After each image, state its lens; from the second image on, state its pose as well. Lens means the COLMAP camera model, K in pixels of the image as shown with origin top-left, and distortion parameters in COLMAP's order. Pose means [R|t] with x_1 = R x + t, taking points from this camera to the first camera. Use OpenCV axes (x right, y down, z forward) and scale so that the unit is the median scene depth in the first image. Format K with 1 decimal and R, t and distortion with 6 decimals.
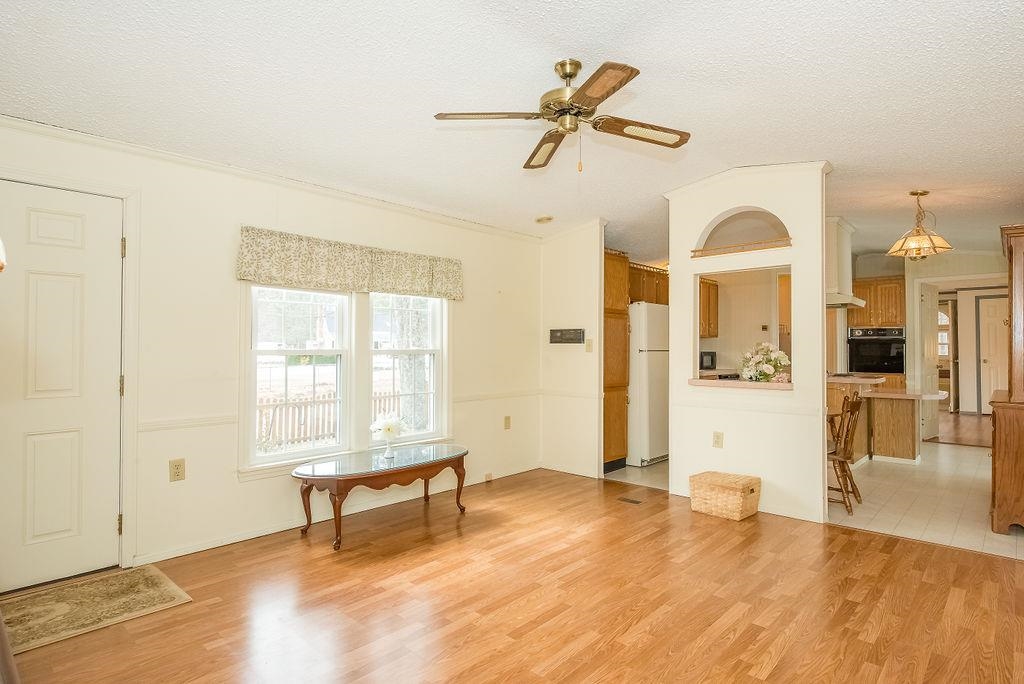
lens RADIAL K [[549.3, 0, 515.3], [0, 549.3, 344.8], [0, 0, 1]] dist [0.000946, -0.000336]
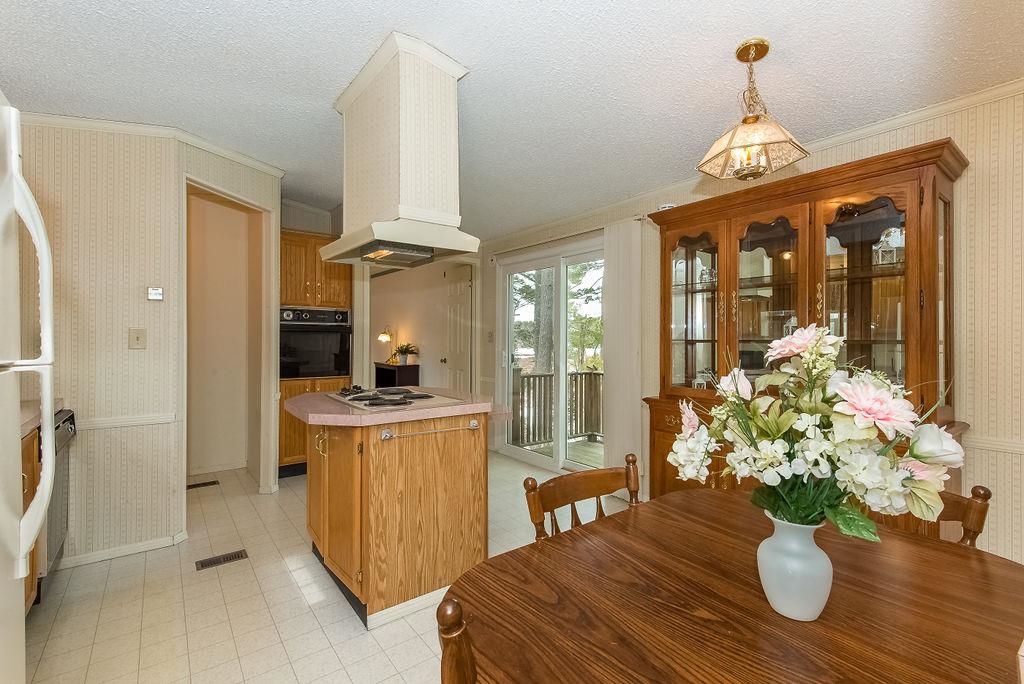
lens RADIAL K [[457.2, 0, 508.9], [0, 457.2, 336.0], [0, 0, 1]] dist [0.008806, -0.003339]
pose [[0.167735, 0.001574, 0.985831, 0.334686], [-0.006415, 0.999979, -0.000505, 0.001445], [-0.985811, -0.006239, 0.167741, 1.538951]]
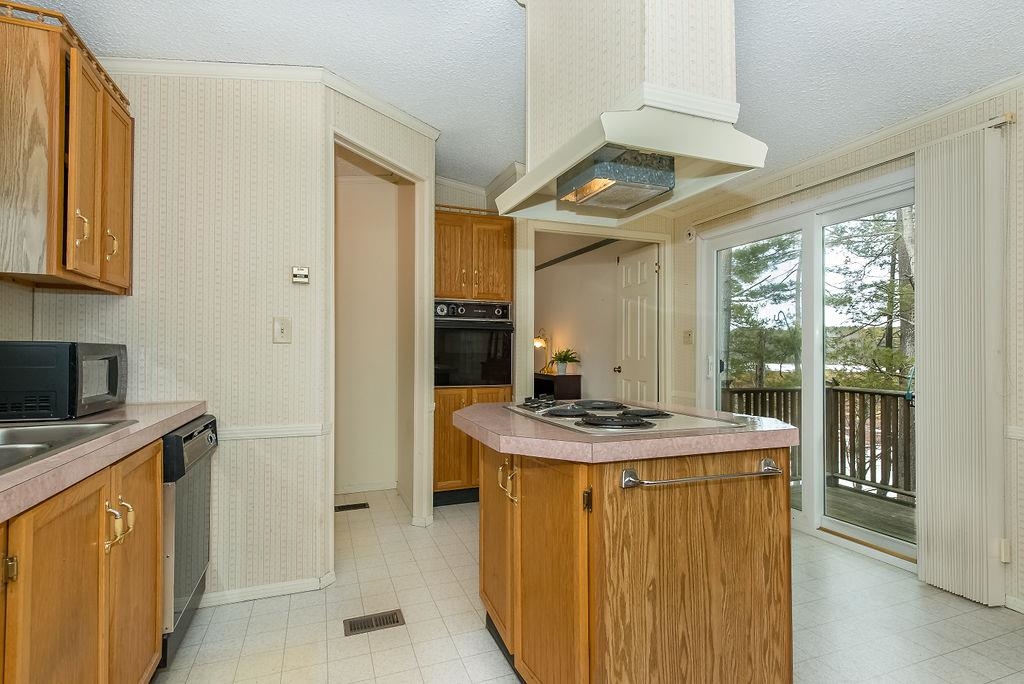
lens RADIAL K [[508.3, 0, 514.7], [0, 508.3, 345.8], [0, 0, 1]] dist [0.007351, -0.002130]
pose [[0.436097, 0.003083, 0.899895, 0.500370], [-0.004570, 0.999989, -0.001212, 0.029771], [-0.899888, -0.003584, 0.436106, 1.691274]]
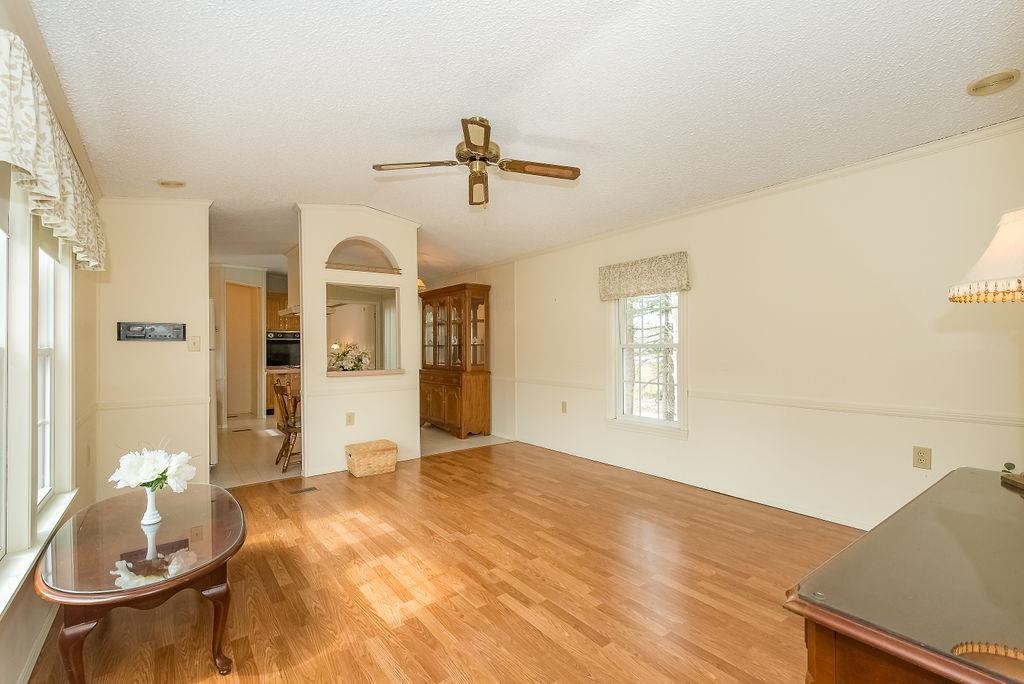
lens RADIAL K [[457.2, 0, 512.3], [0, 457.2, 343.4], [0, 0, 1]] dist [0.008806, -0.003339]
pose [[0.173935, 0.004117, 0.984749, -0.780930], [0.002461, 0.999986, -0.004615, 0.009489], [-0.984754, 0.003226, 0.173923, 0.600099]]
